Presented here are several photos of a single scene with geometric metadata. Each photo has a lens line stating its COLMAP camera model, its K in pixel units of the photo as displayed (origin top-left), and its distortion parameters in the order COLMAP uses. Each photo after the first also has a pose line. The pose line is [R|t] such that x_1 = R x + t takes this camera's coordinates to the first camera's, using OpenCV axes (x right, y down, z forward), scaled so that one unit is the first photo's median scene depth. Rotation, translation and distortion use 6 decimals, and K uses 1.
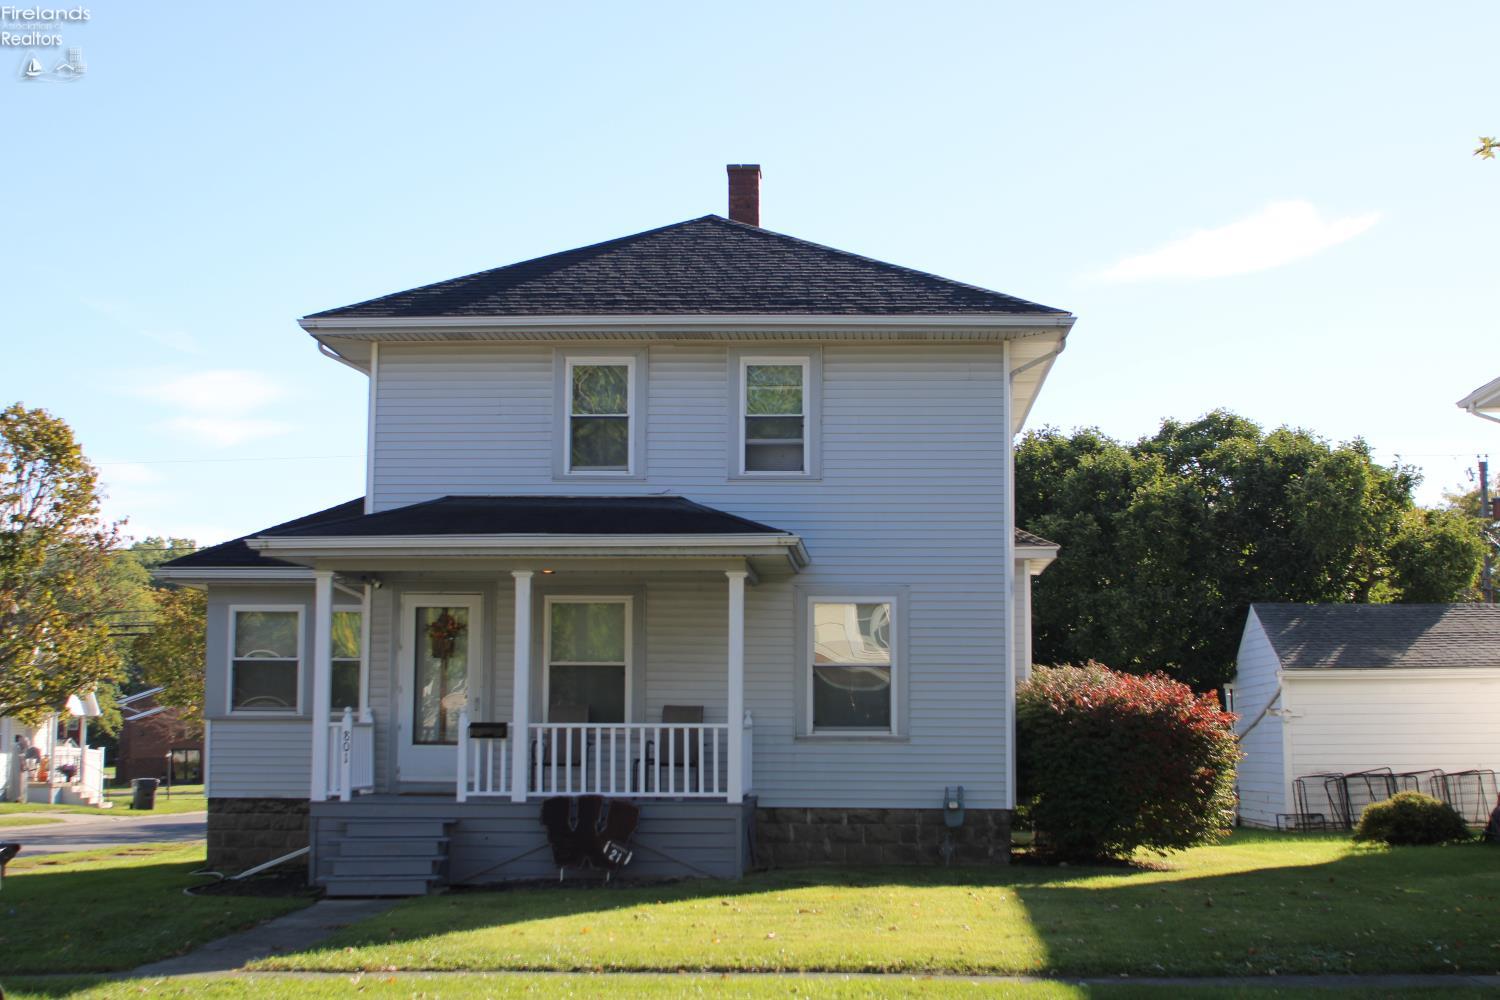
lens RADIAL K [[2270.4, 0, 750.0], [0, 2270.4, 500.0], [0, 0, 1]] dist [-0.023389, -0.018156]
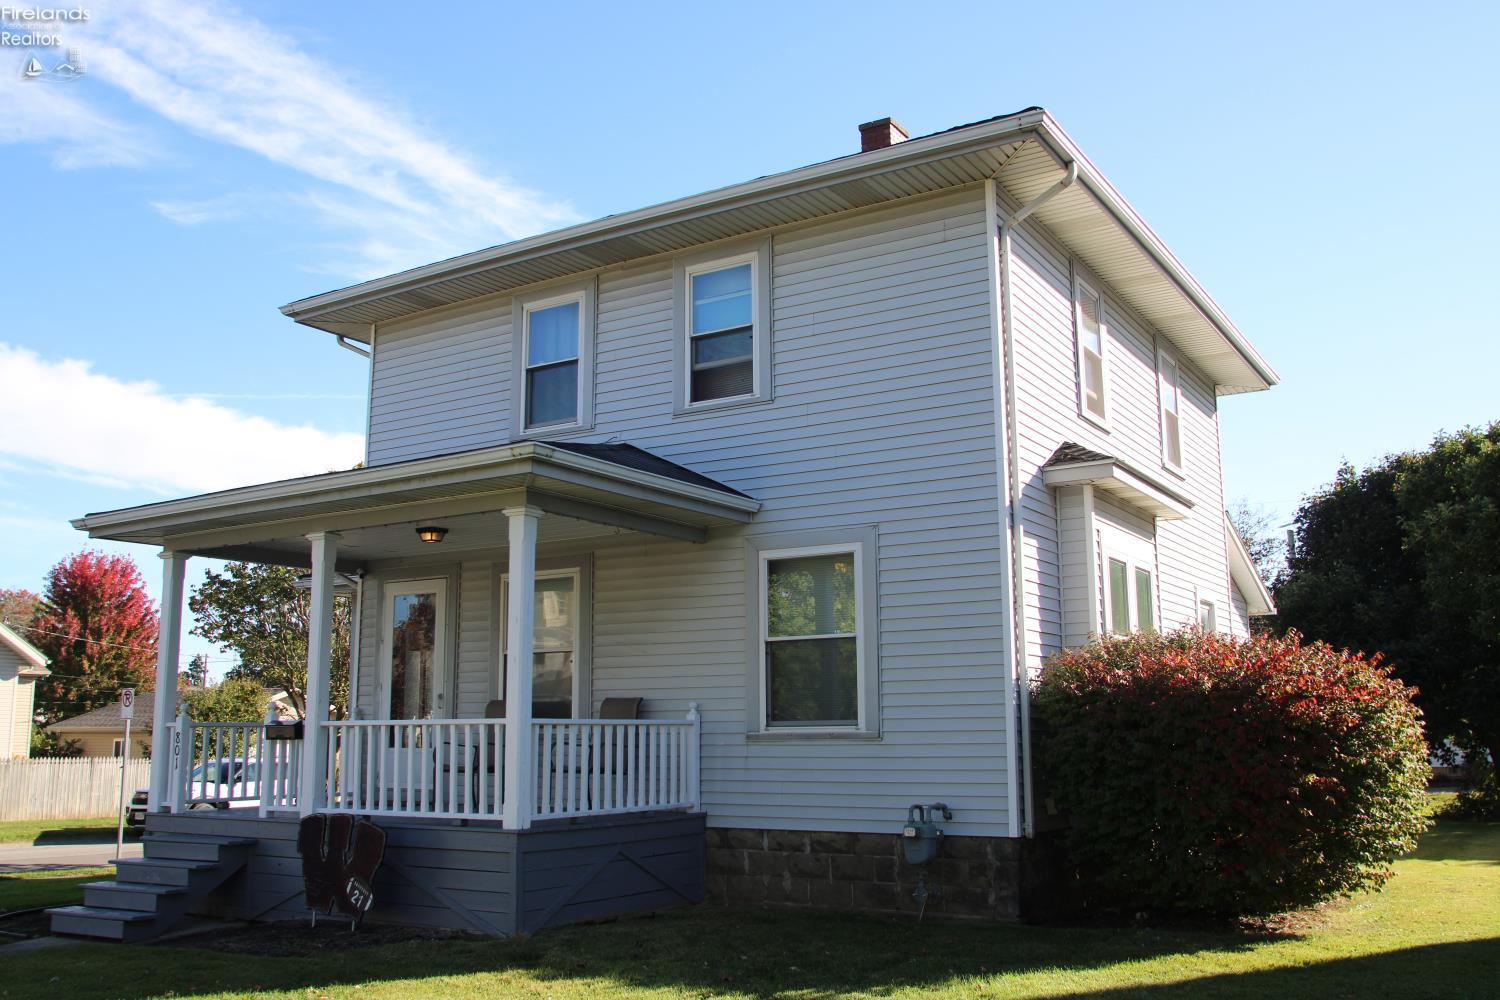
lens RADIAL K [[1343.2, 0, 750.0], [0, 1343.2, 500.0], [0, 0, 1]] dist [-0.123580, 0.196652]
pose [[0.877391, -0.094227, -0.470433, 0.239911], [0.060956, 0.994471, -0.085506, 0.064215], [0.475889, 0.046346, 0.878284, 0.601684]]
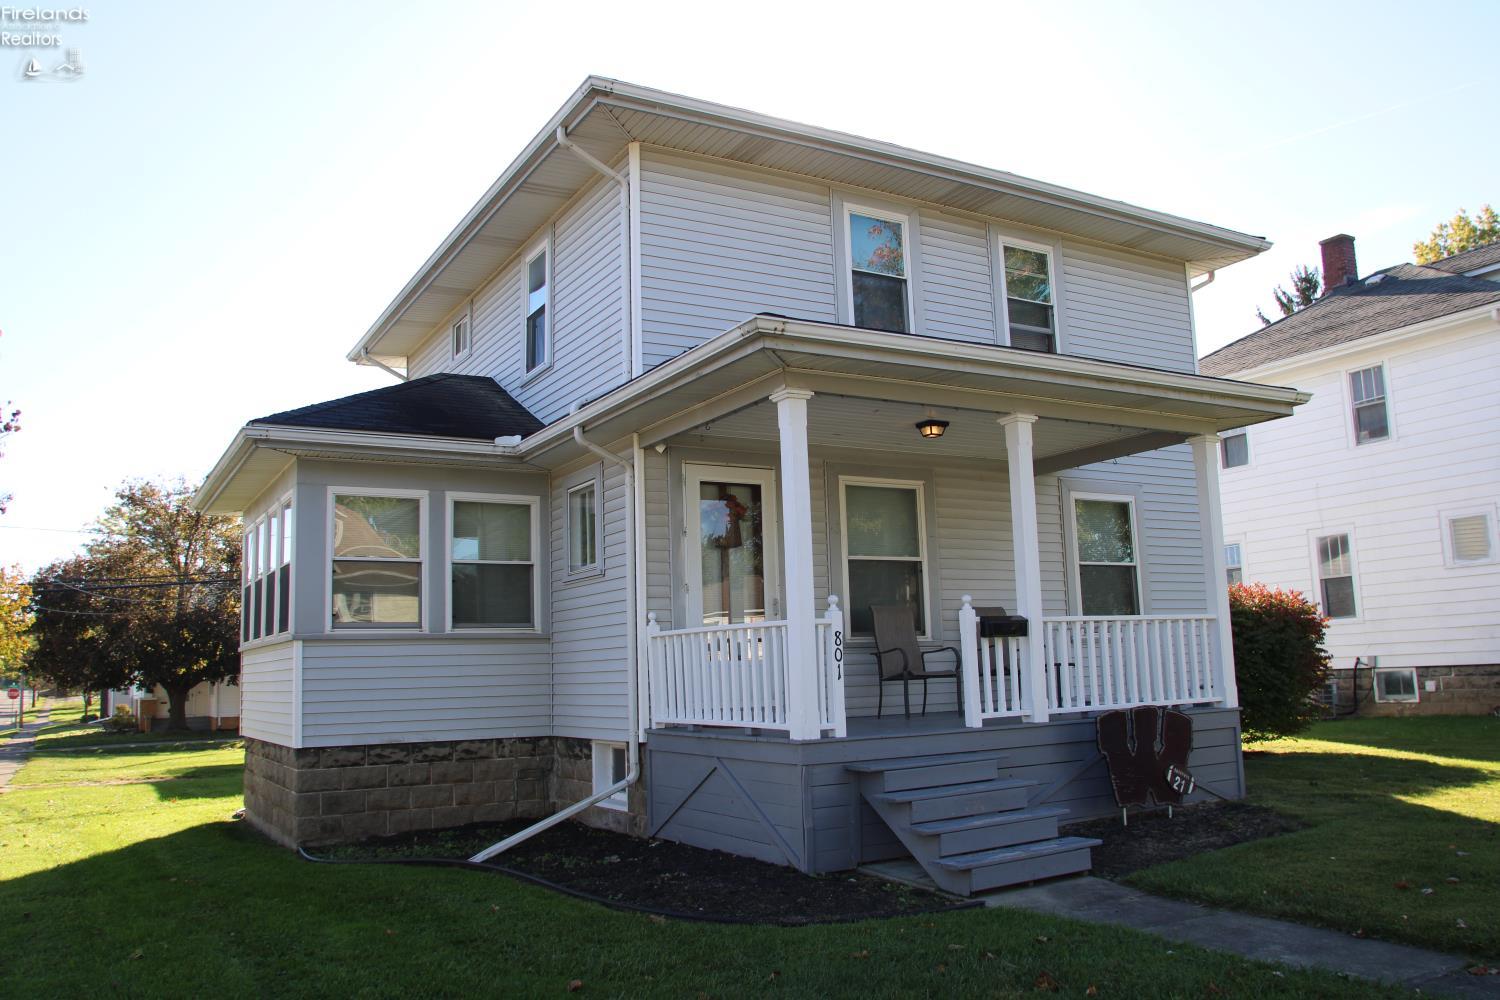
lens RADIAL K [[1190.9, 0, 750.0], [0, 1190.9, 500.0], [0, 0, 1]] dist [-0.081557, 0.003292]
pose [[0.837642, 0.047997, 0.544106, -0.357485], [-0.021172, 0.998236, -0.055463, 0.076694], [-0.545809, 0.034939, 0.837181, 0.663070]]
